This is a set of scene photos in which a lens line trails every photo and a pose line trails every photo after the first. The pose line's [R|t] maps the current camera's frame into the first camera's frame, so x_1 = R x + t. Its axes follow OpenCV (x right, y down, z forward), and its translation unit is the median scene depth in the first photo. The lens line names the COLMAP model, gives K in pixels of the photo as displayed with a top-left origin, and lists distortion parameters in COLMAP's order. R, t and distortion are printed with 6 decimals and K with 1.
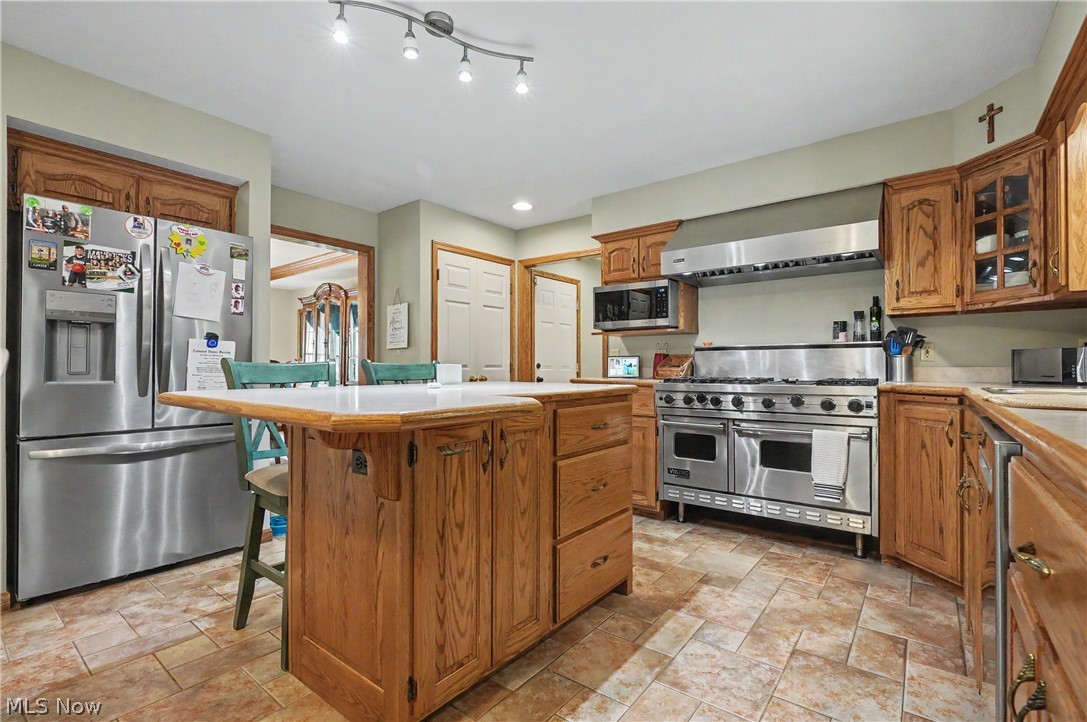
lens RADIAL K [[501.2, 0, 544.2], [0, 501.2, 363.9], [0, 0, 1]] dist [-0.012127, 0.001442]
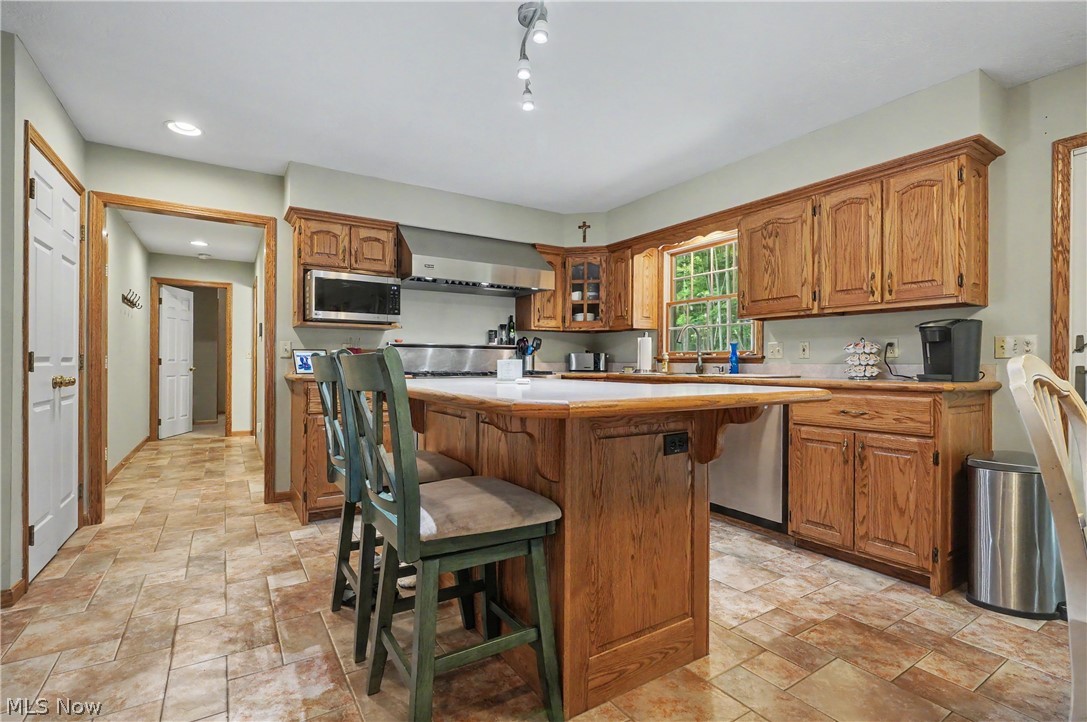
lens RADIAL K [[501.2, 0, 542.4], [0, 501.2, 363.4], [0, 0, 1]] dist [-0.012127, 0.001442]
pose [[0.323640, 0.000152, 0.946180, -0.756734], [-0.009818, 0.999947, 0.003198, 0.003278], [-0.946129, -0.010324, 0.323625, 0.436959]]
